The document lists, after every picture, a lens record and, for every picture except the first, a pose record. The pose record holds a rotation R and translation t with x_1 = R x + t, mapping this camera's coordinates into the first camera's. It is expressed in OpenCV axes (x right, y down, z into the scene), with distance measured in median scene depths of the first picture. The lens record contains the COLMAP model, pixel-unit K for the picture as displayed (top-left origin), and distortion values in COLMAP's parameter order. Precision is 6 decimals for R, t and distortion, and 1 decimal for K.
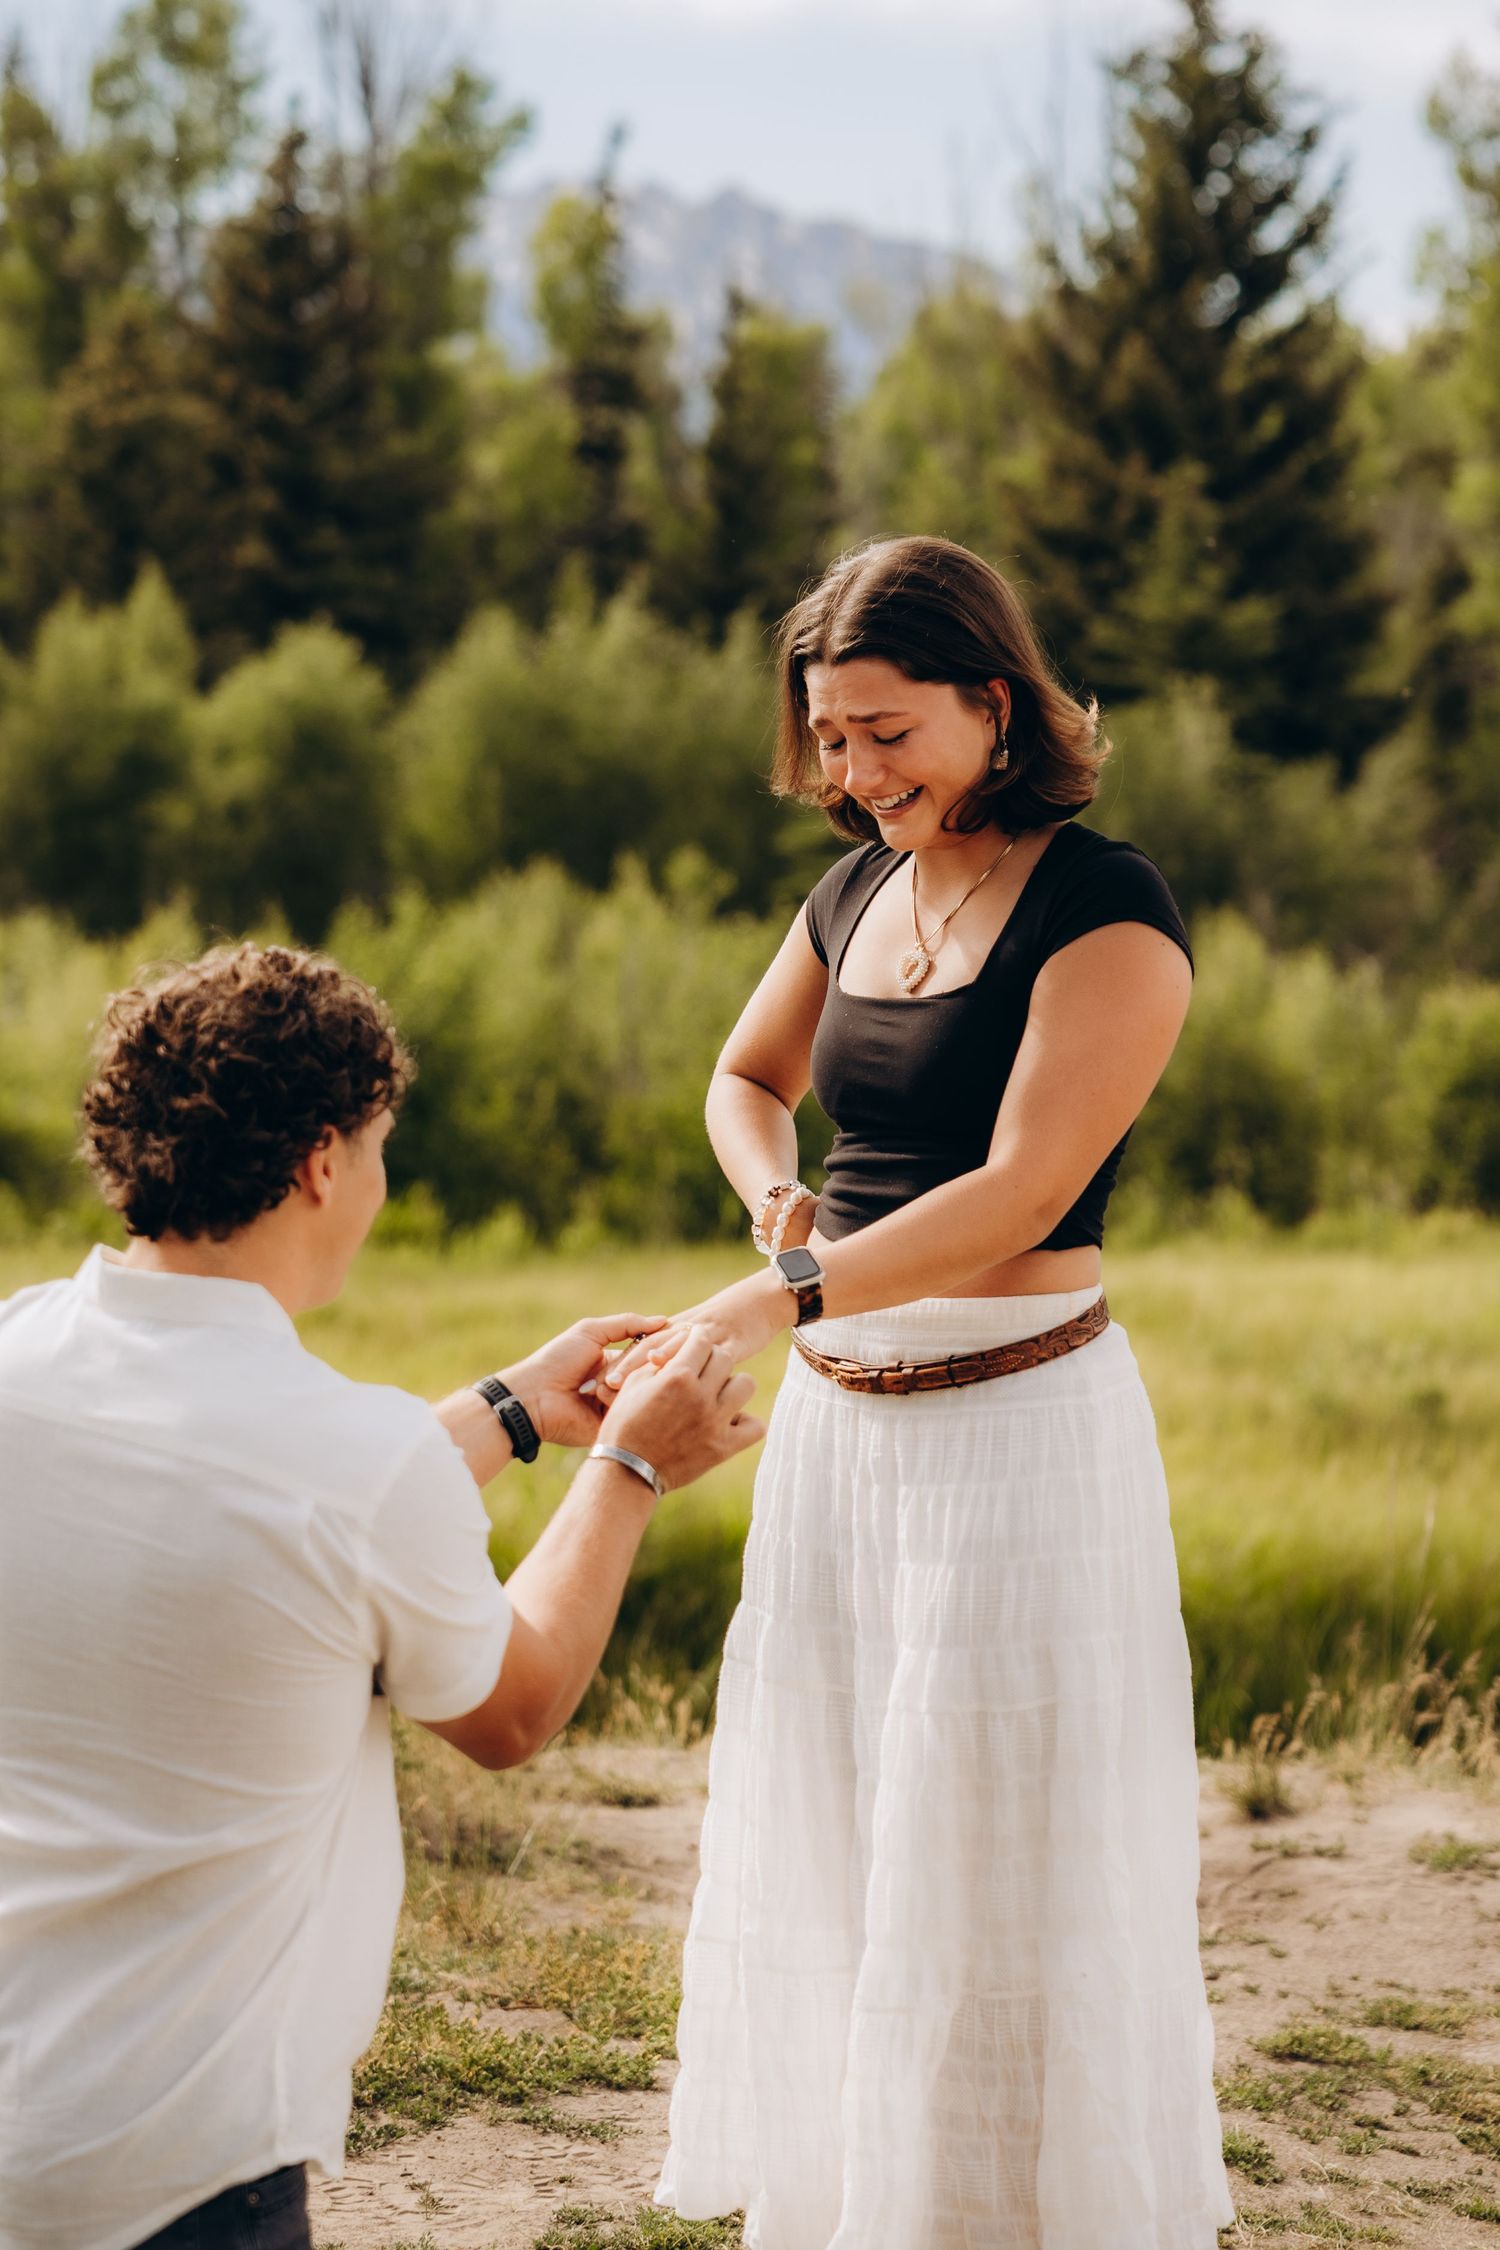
lens RADIAL K [[8732.9, 0, 750.0], [0, 8732.9, 1125.0], [0, 0, 1]] dist [-0.463385, 1.947341]
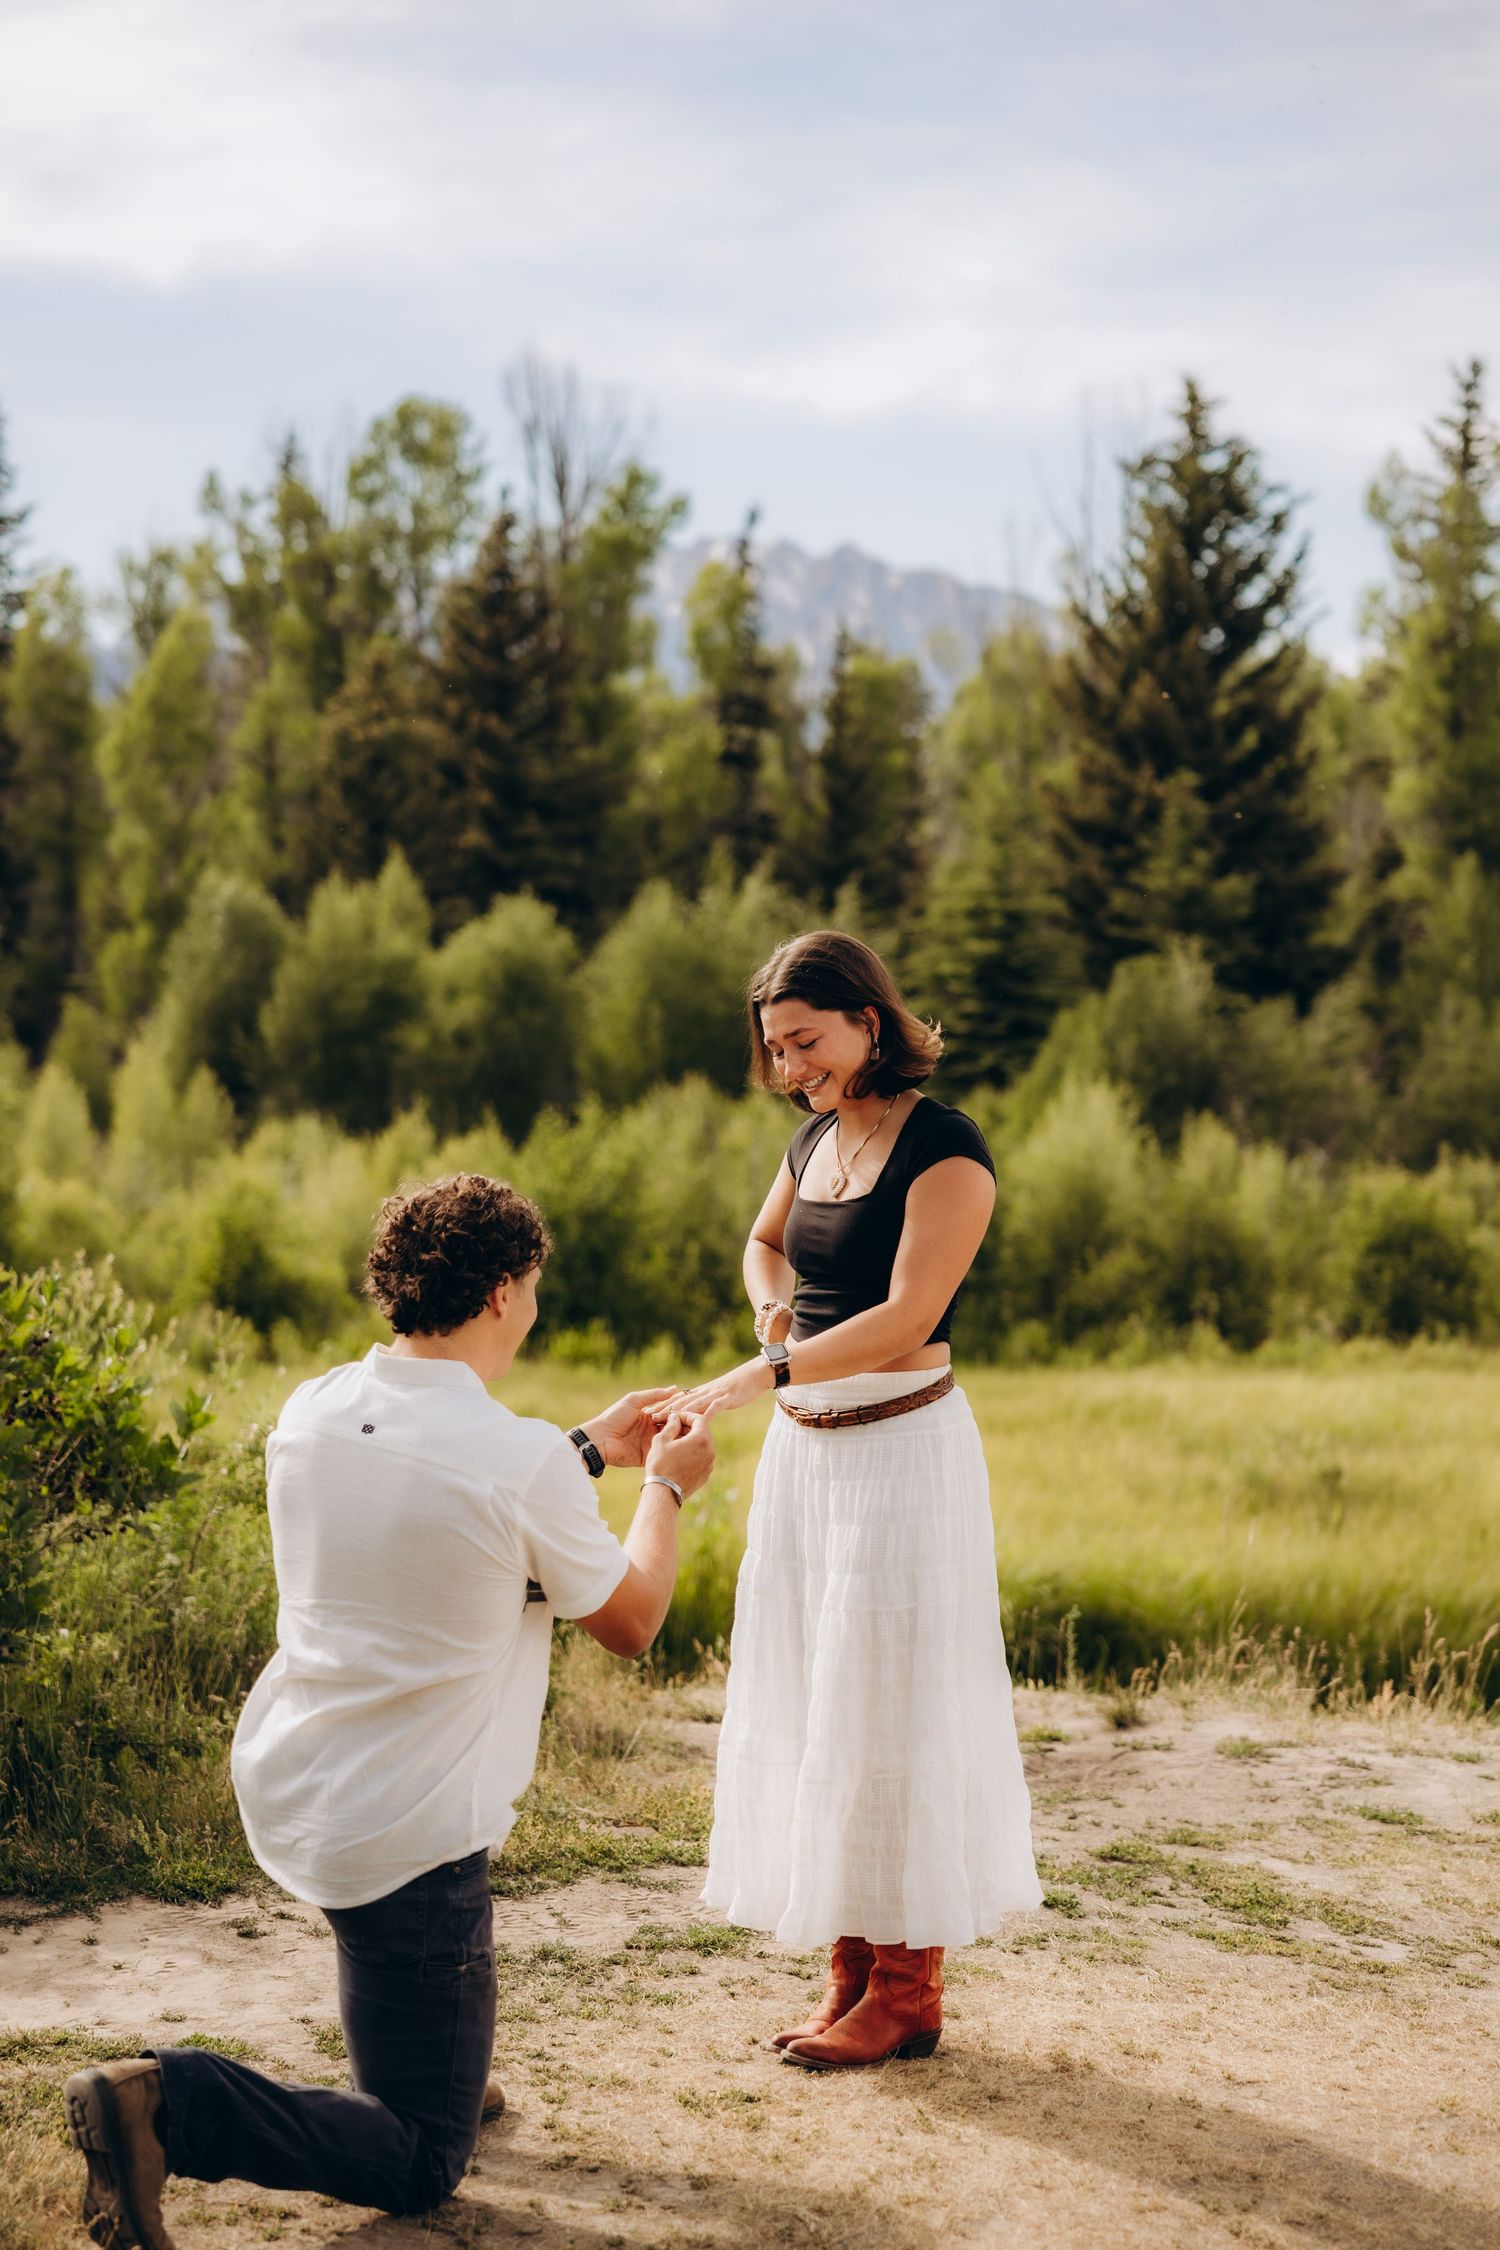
lens RADIAL K [[8732.9, 0, 750.0], [0, 8732.9, 1125.0], [0, 0, 1]] dist [-0.463385, 1.947341]
pose [[0.999599, -0.000769, -0.028302, 0.022040], [0.000268, 0.999843, -0.017721, 0.000666], [0.028311, 0.017706, 0.999442, -0.317754]]
